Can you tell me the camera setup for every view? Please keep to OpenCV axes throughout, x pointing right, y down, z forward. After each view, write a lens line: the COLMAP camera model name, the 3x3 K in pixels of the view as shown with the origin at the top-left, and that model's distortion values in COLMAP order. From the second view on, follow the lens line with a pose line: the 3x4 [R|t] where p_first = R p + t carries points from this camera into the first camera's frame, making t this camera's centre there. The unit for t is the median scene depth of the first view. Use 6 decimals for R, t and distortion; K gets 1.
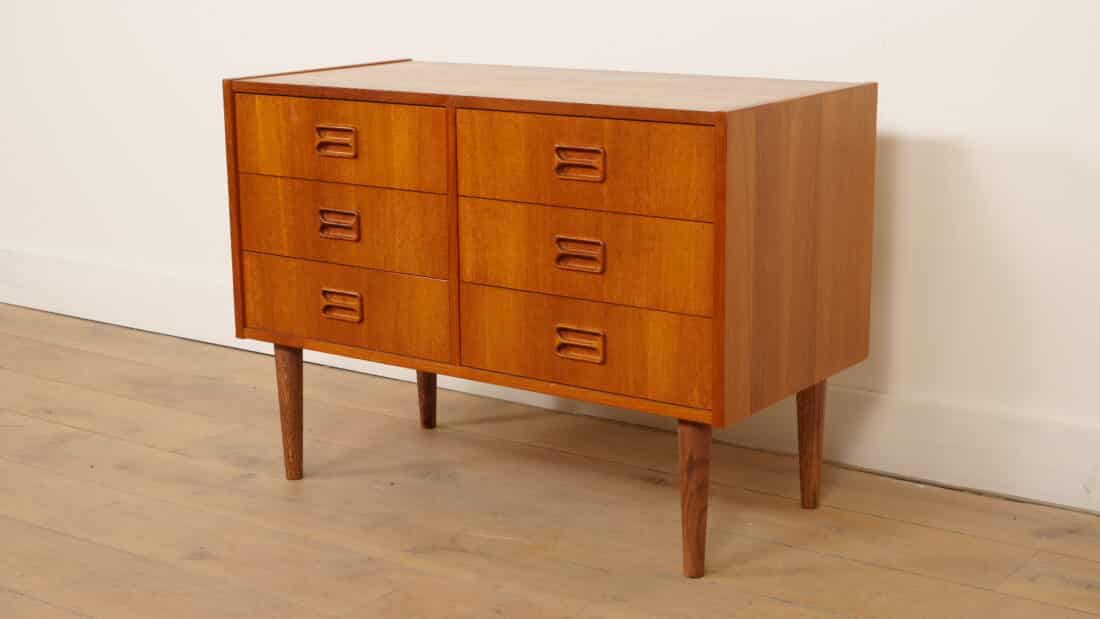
lens RADIAL K [[1724.0, 0, 549.7], [0, 1724.0, 309.7], [0, 0, 1]] dist [0.004788, 0.000000]
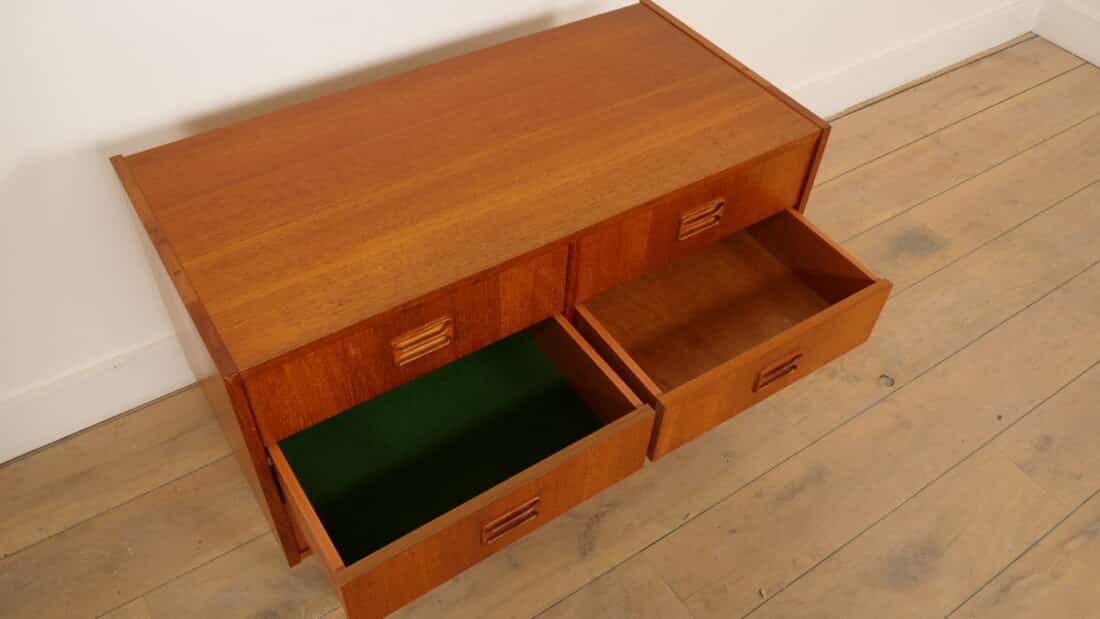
lens RADIAL K [[885.4, 0, 549.5], [0, 885.4, 310.8], [0, 0, 1]] dist [-0.044553, 0.022051]
pose [[0.349339, -0.662801, 0.662312, -0.374844], [0.161819, 0.738901, 0.654095, -0.376893], [-0.922918, -0.121326, 0.365380, 0.808588]]
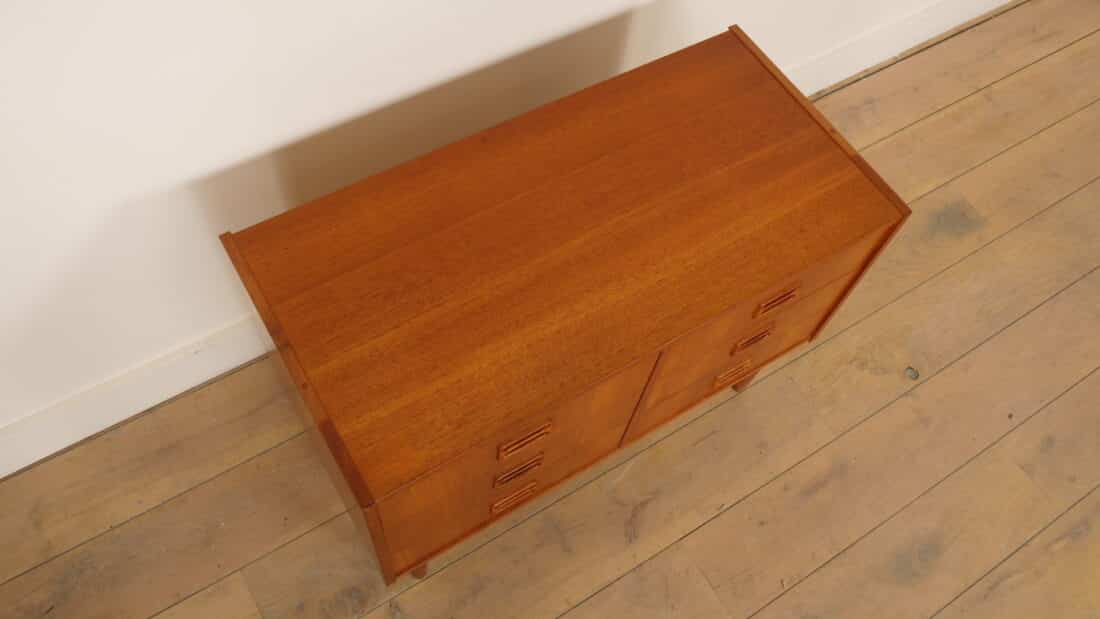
lens RADIAL K [[885.4, 0, 546.5], [0, 885.4, 309.5], [0, 0, 1]] dist [-0.044553, 0.022051]
pose [[0.378566, -0.784902, 0.490526, -0.295407], [0.115925, 0.566004, 0.816211, -0.515525], [-0.918286, -0.252125, 0.305260, 0.882384]]
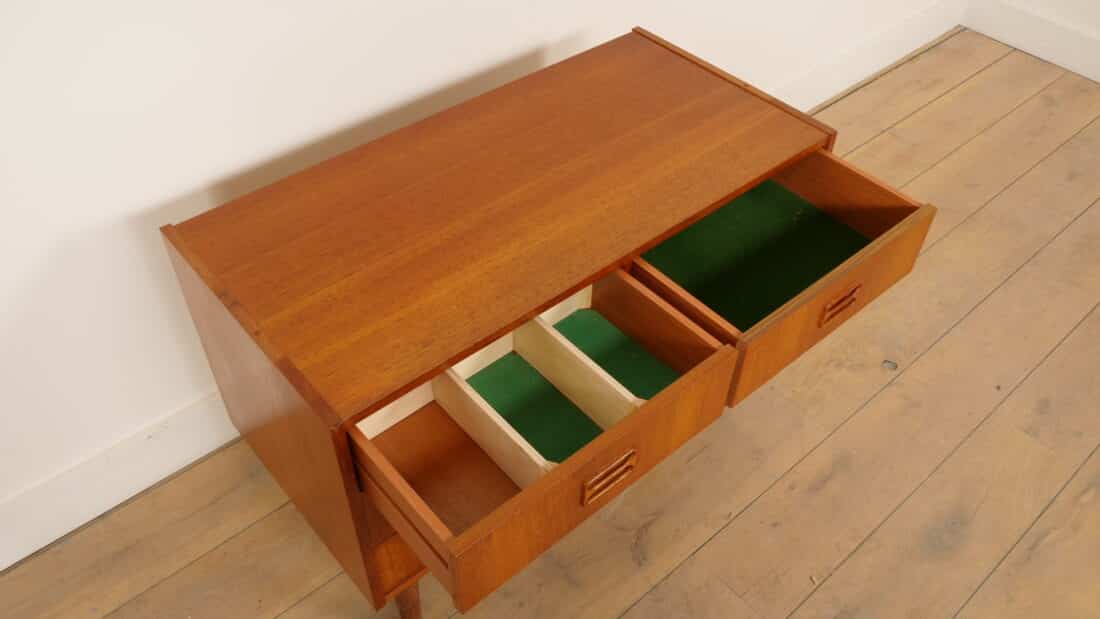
lens RADIAL K [[885.4, 0, 548.8], [0, 885.4, 312.2], [0, 0, 1]] dist [-0.044553, 0.022051]
pose [[0.229379, -0.675330, 0.700938, -0.406885], [0.196690, 0.737443, 0.646136, -0.399967], [-0.953257, -0.010343, 0.301985, 0.861277]]
